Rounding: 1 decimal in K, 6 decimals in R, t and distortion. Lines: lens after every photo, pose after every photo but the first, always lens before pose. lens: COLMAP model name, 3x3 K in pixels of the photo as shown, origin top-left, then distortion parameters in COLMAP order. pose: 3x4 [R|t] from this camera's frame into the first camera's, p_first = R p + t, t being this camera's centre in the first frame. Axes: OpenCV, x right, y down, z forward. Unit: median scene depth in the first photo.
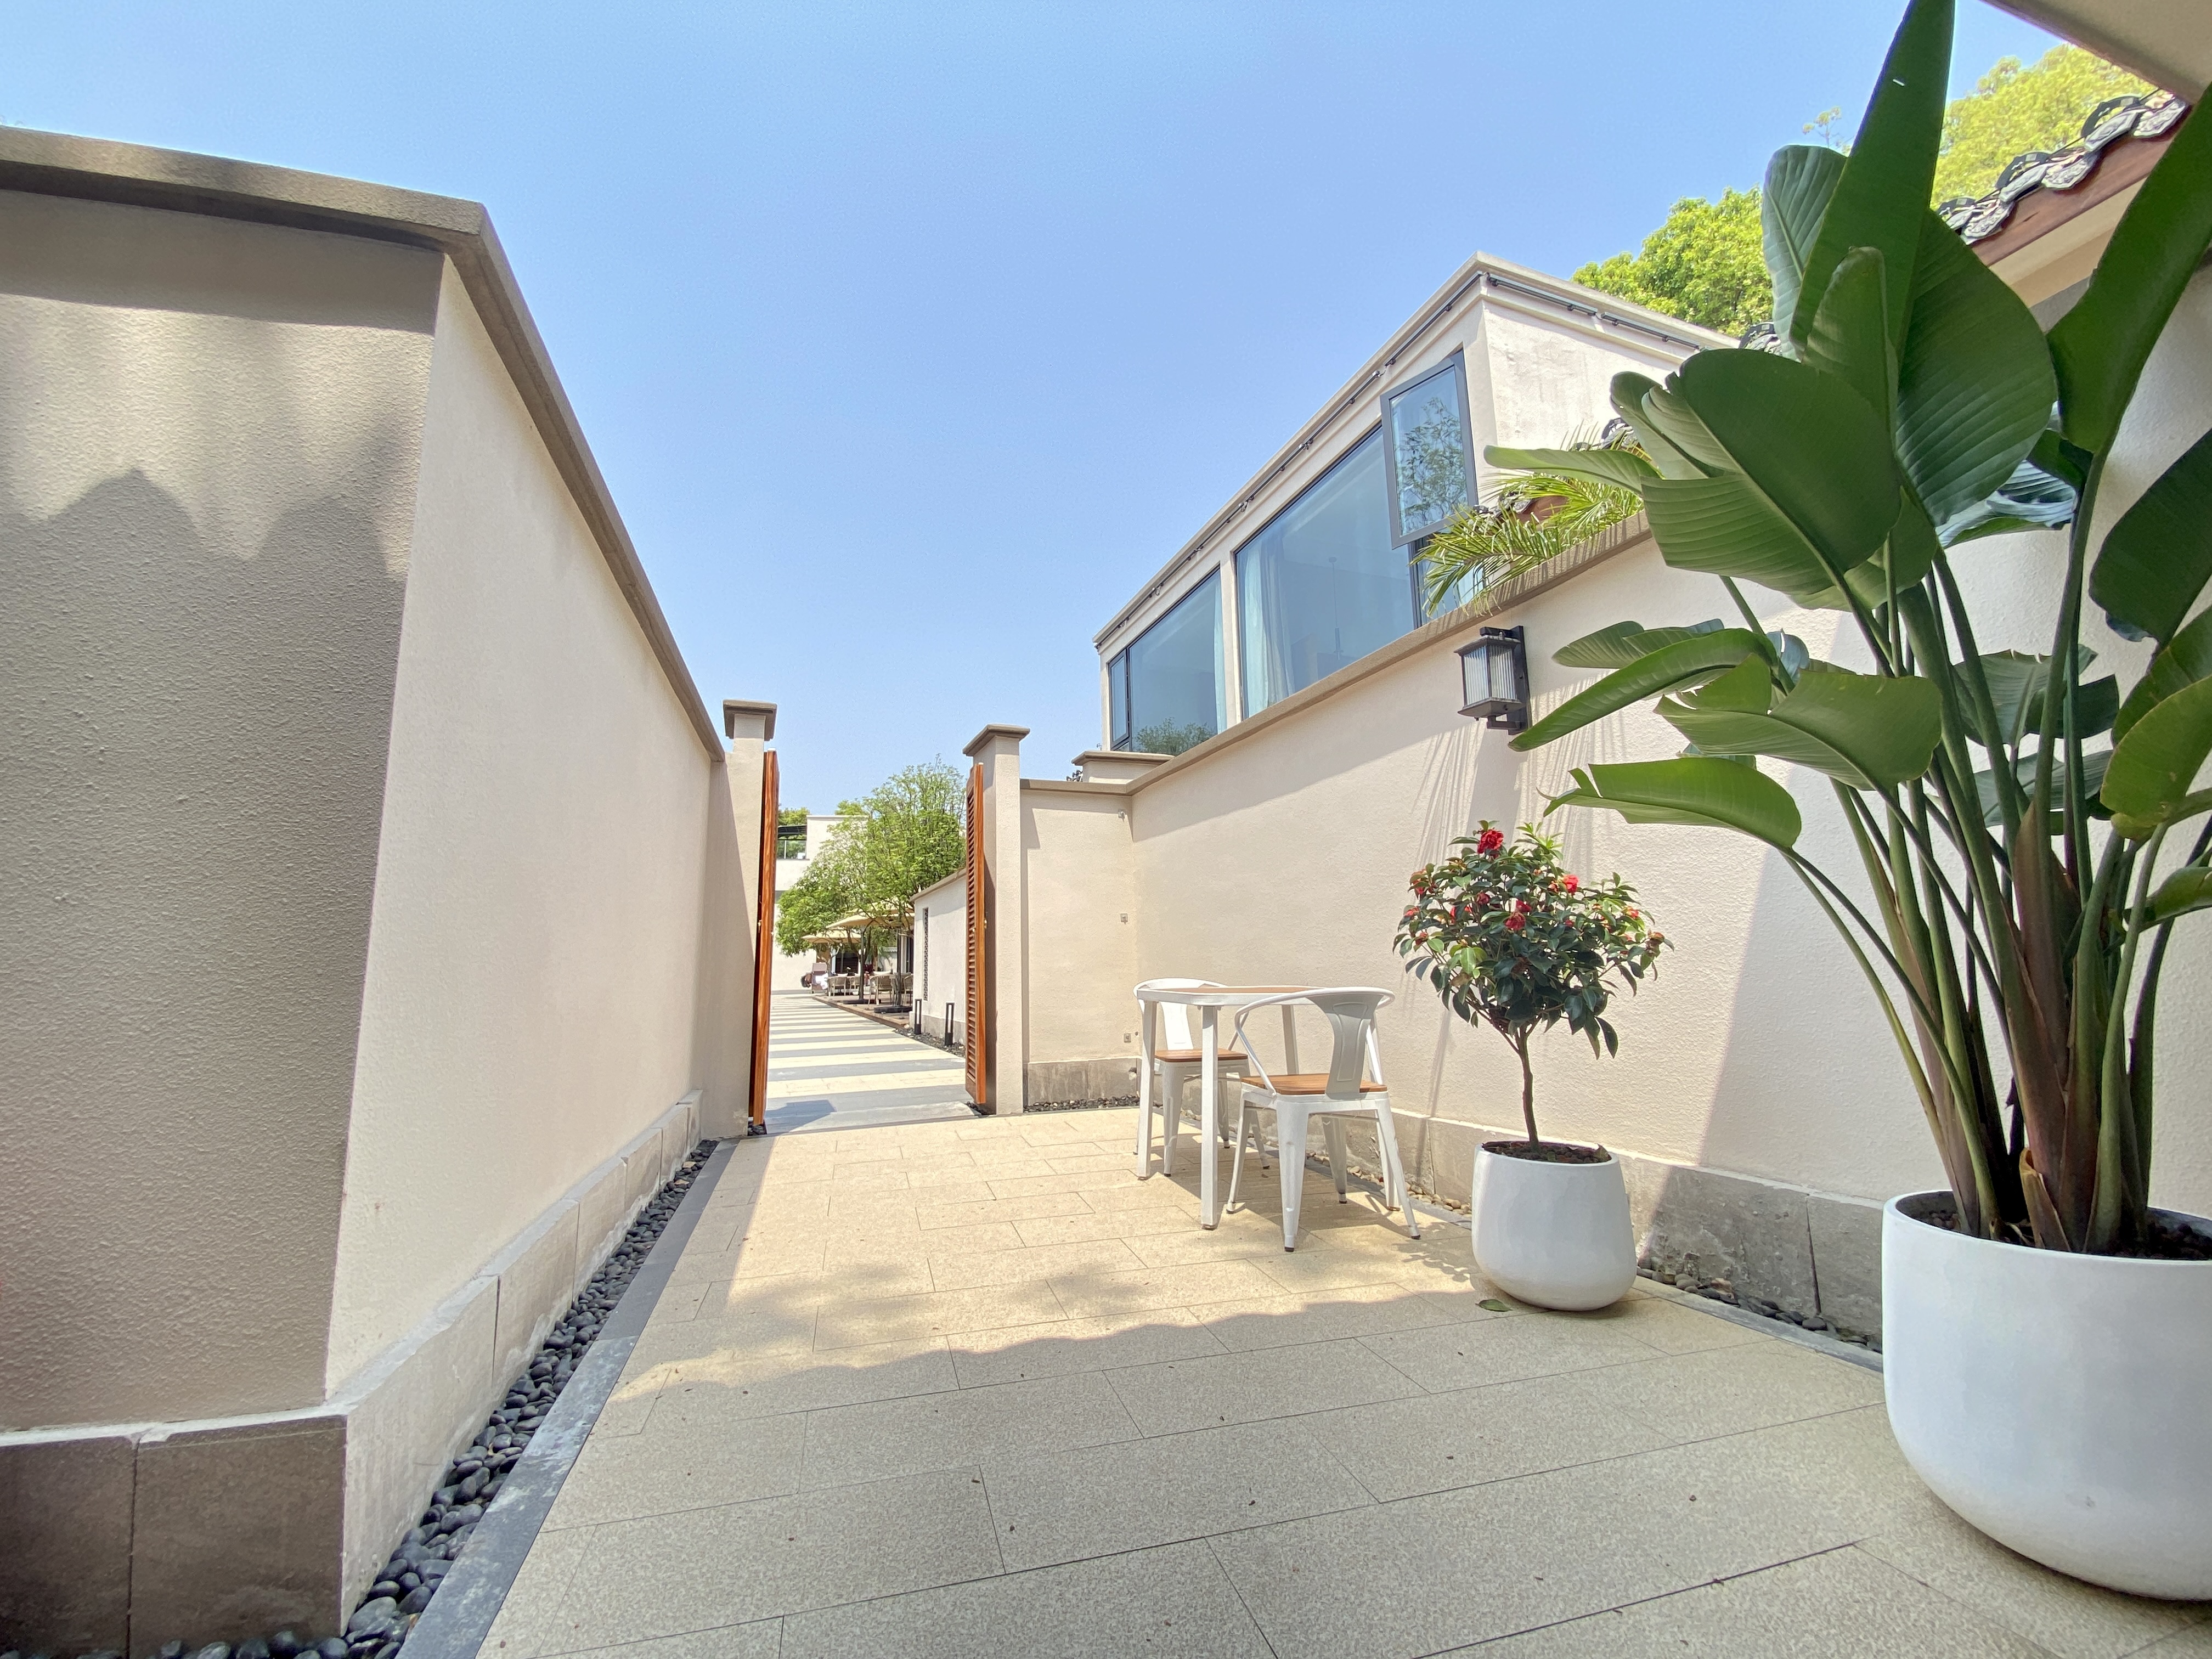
lens RADIAL K [[956.9, 0, 1106.0], [0, 956.9, 829.5], [0, 0, 1]] dist [0.080878, -0.022793]
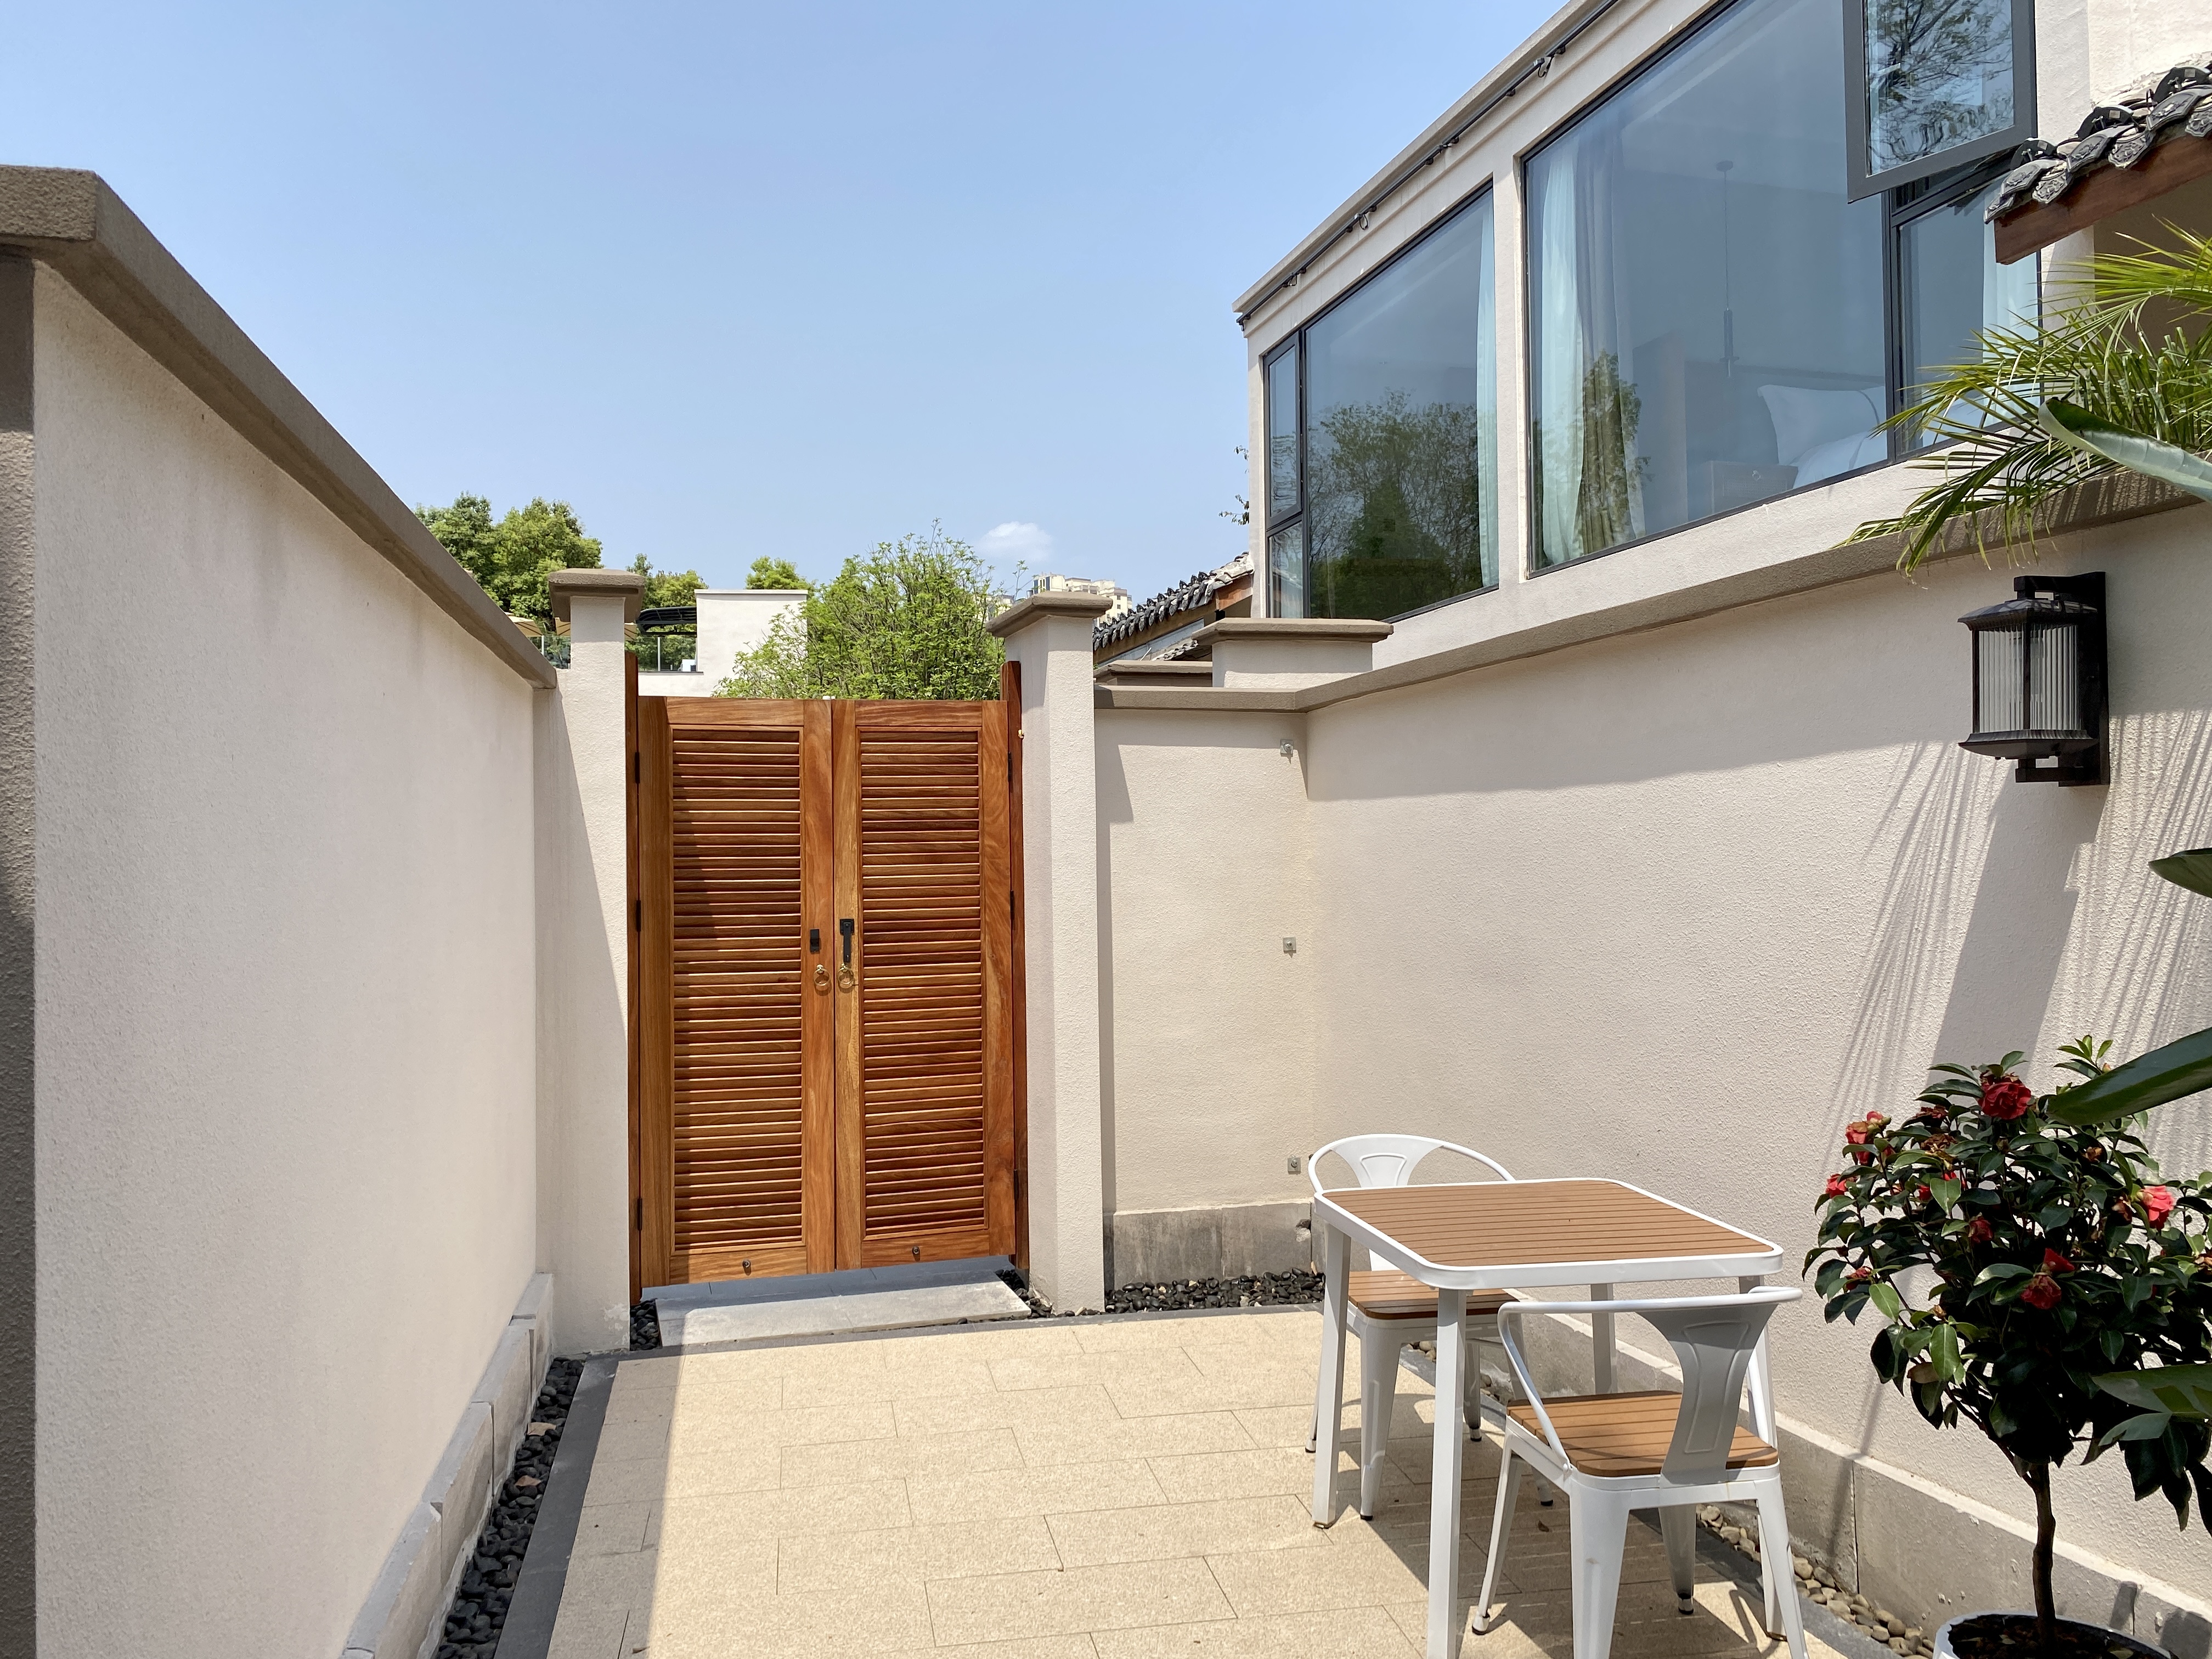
lens RADIAL K [[1810.0, 0, 1106.0], [0, 1810.0, 829.5], [0, 0, 1]] dist [0.094708, -0.087966]
pose [[0.996758, 0.007388, -0.080120, -0.003409], [0.004501, 0.989097, 0.147200, -0.138175], [0.080334, -0.147083, 0.985856, 0.001908]]
